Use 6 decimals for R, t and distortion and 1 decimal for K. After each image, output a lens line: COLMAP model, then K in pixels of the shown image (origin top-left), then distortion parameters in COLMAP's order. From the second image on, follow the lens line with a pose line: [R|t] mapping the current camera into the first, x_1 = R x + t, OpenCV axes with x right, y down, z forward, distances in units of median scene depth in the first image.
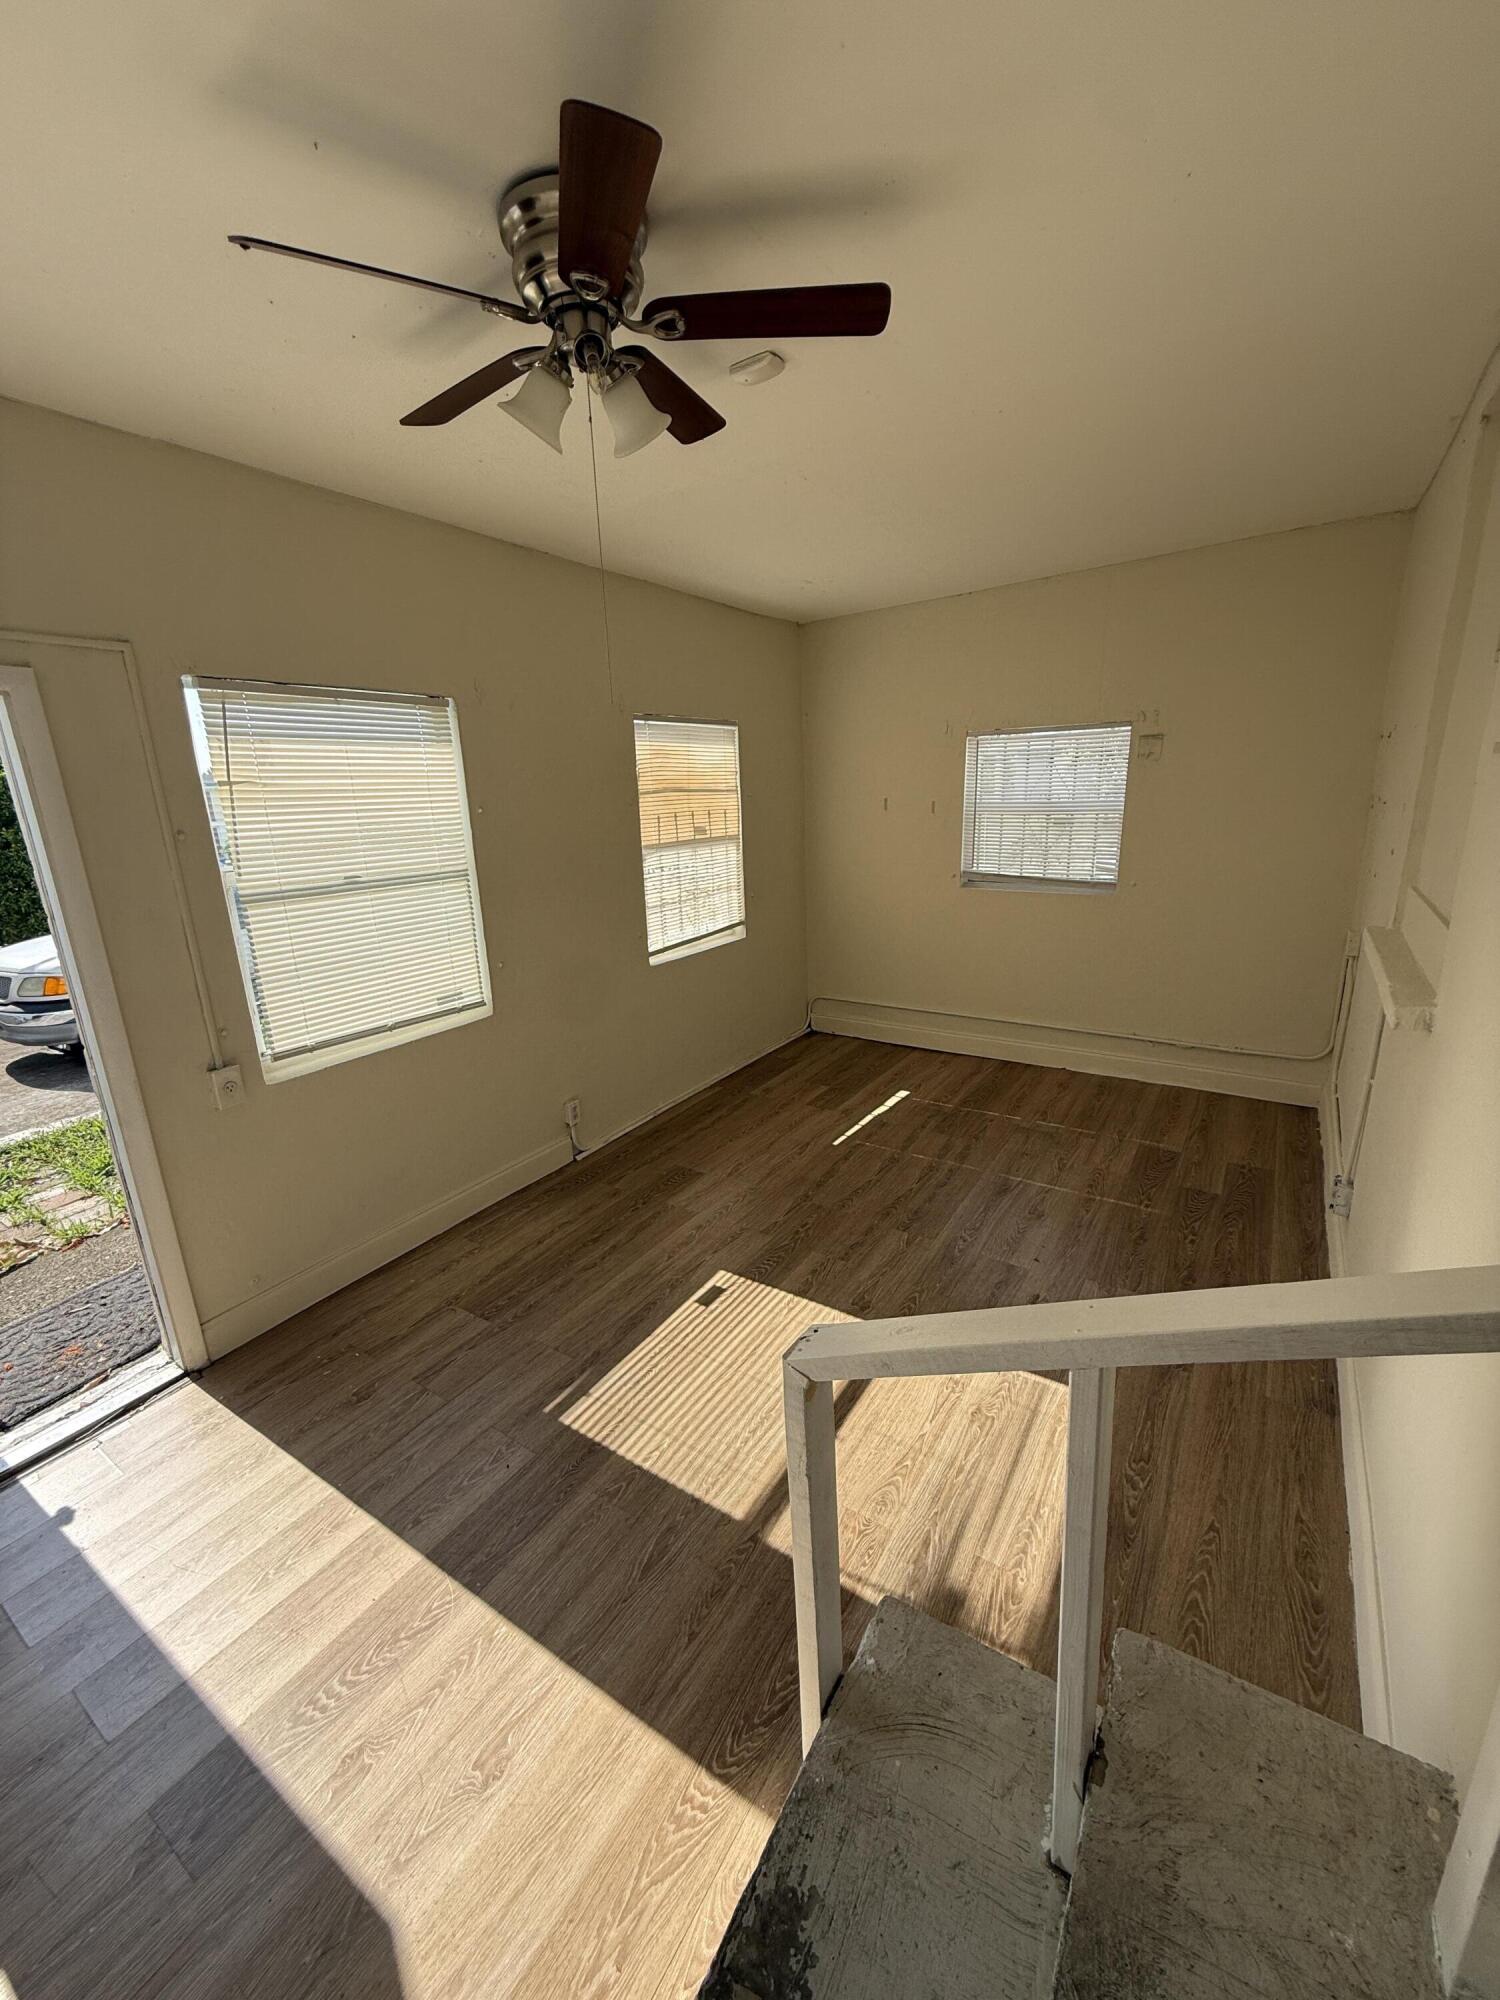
lens RADIAL K [[807.5, 0, 750.0], [0, 807.5, 1000.0], [0, 0, 1]] dist [0.000043, 0.000310]
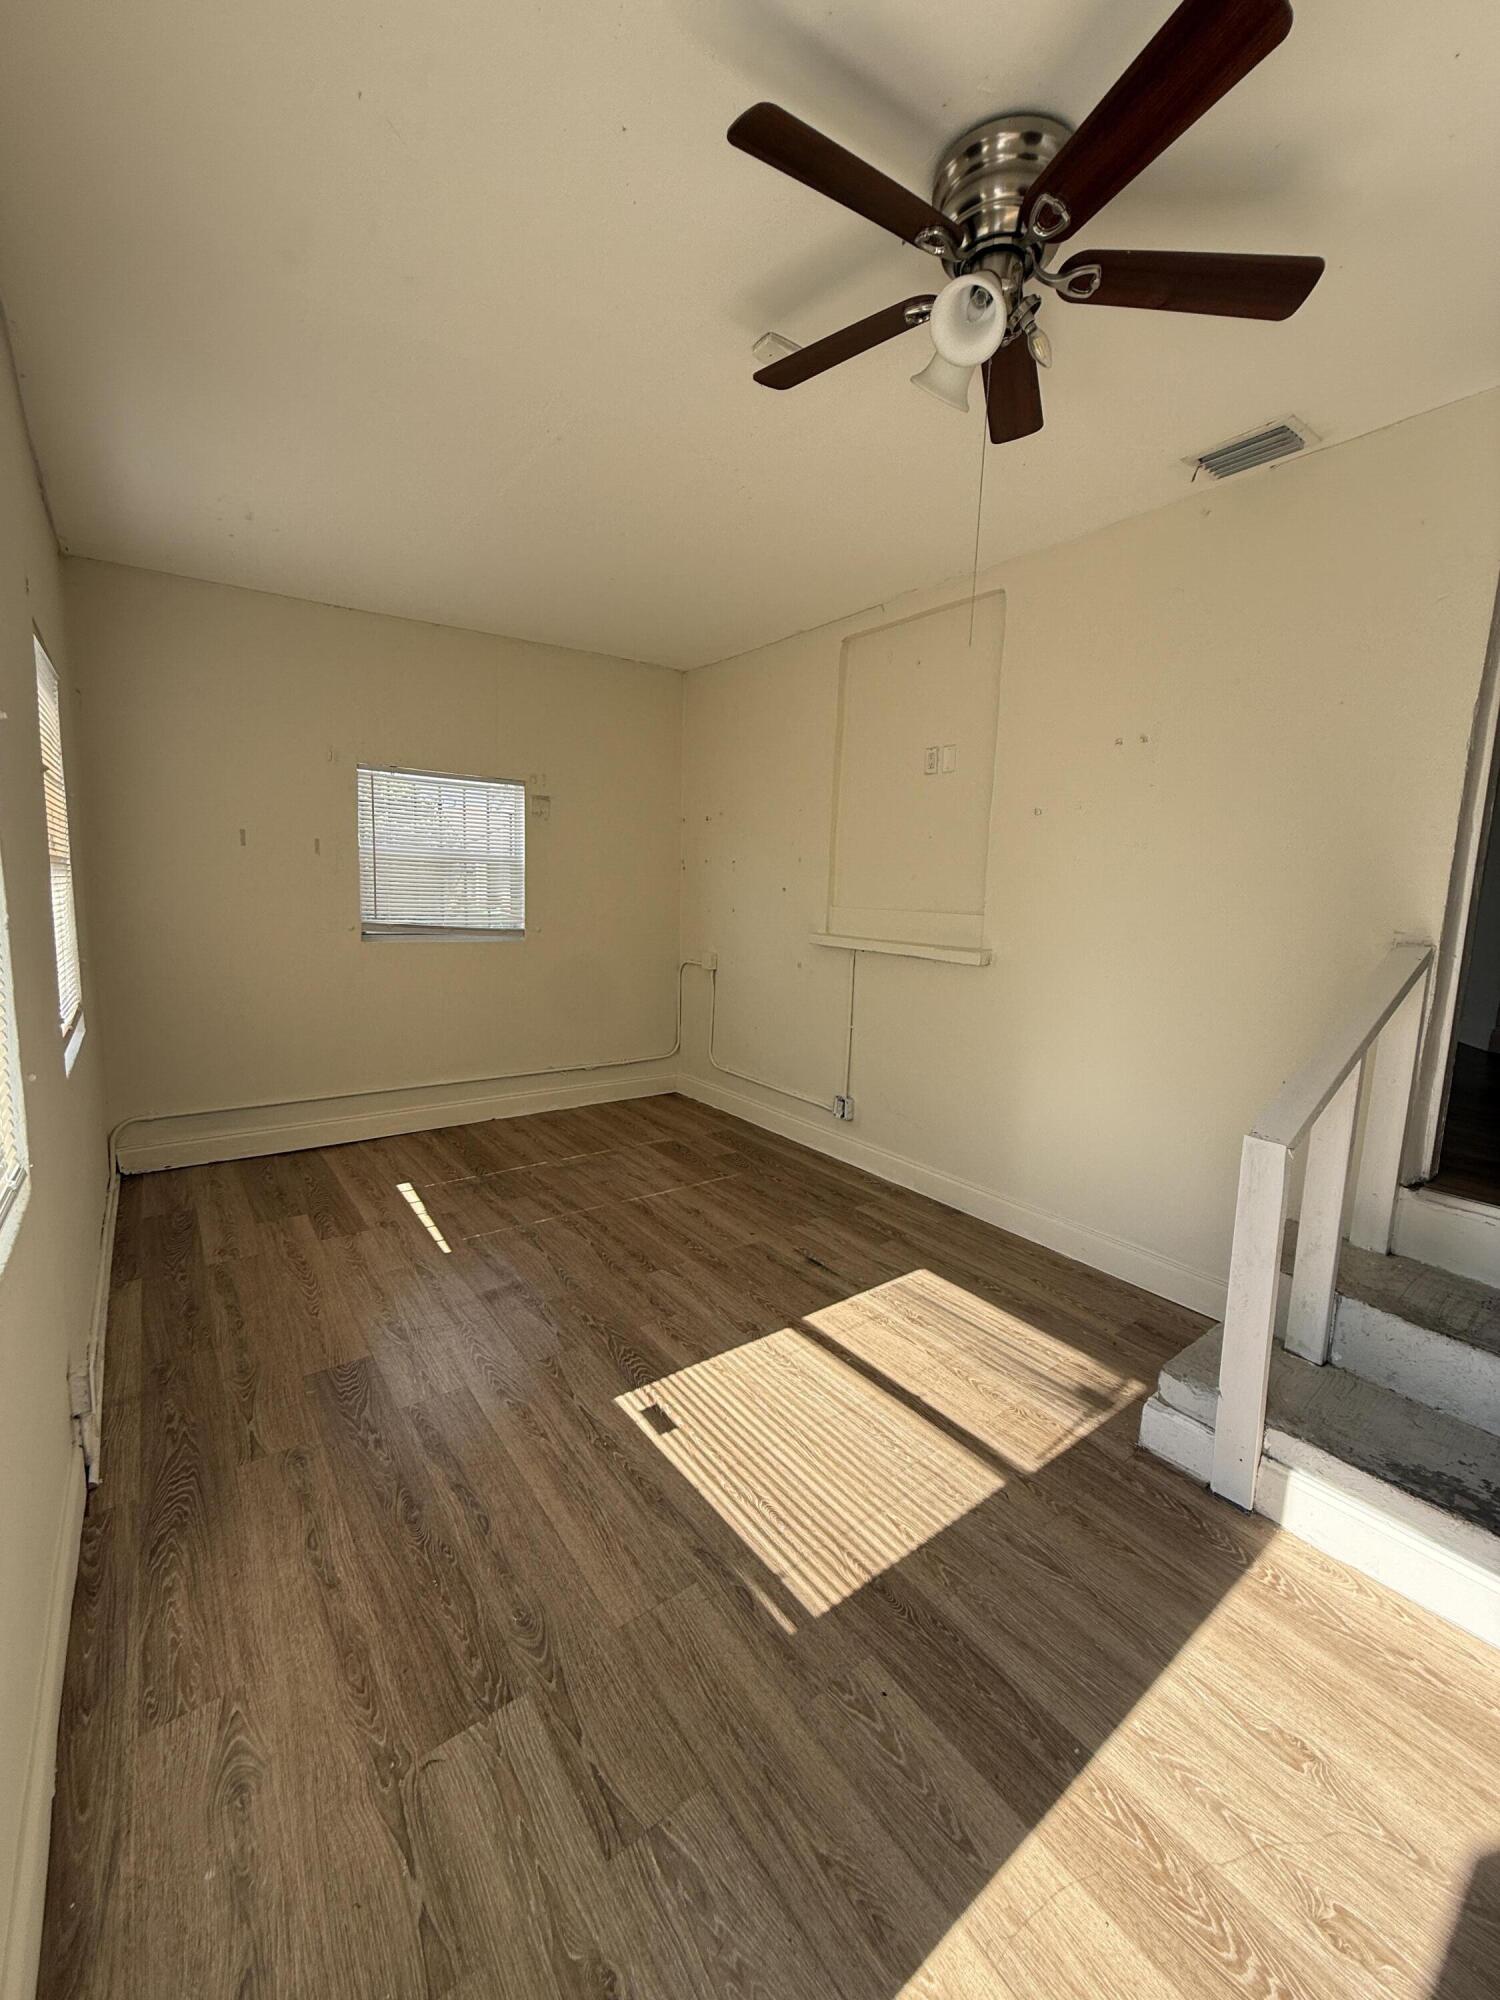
lens RADIAL K [[807.5, 0, 750.0], [0, 807.5, 1000.0], [0, 0, 1]] dist [0.000043, 0.000310]
pose [[0.326036, -0.083574, 0.941656, -0.668632], [0.204294, 0.978777, 0.016134, -0.014544], [-0.923019, 0.187115, 0.336190, 0.559578]]
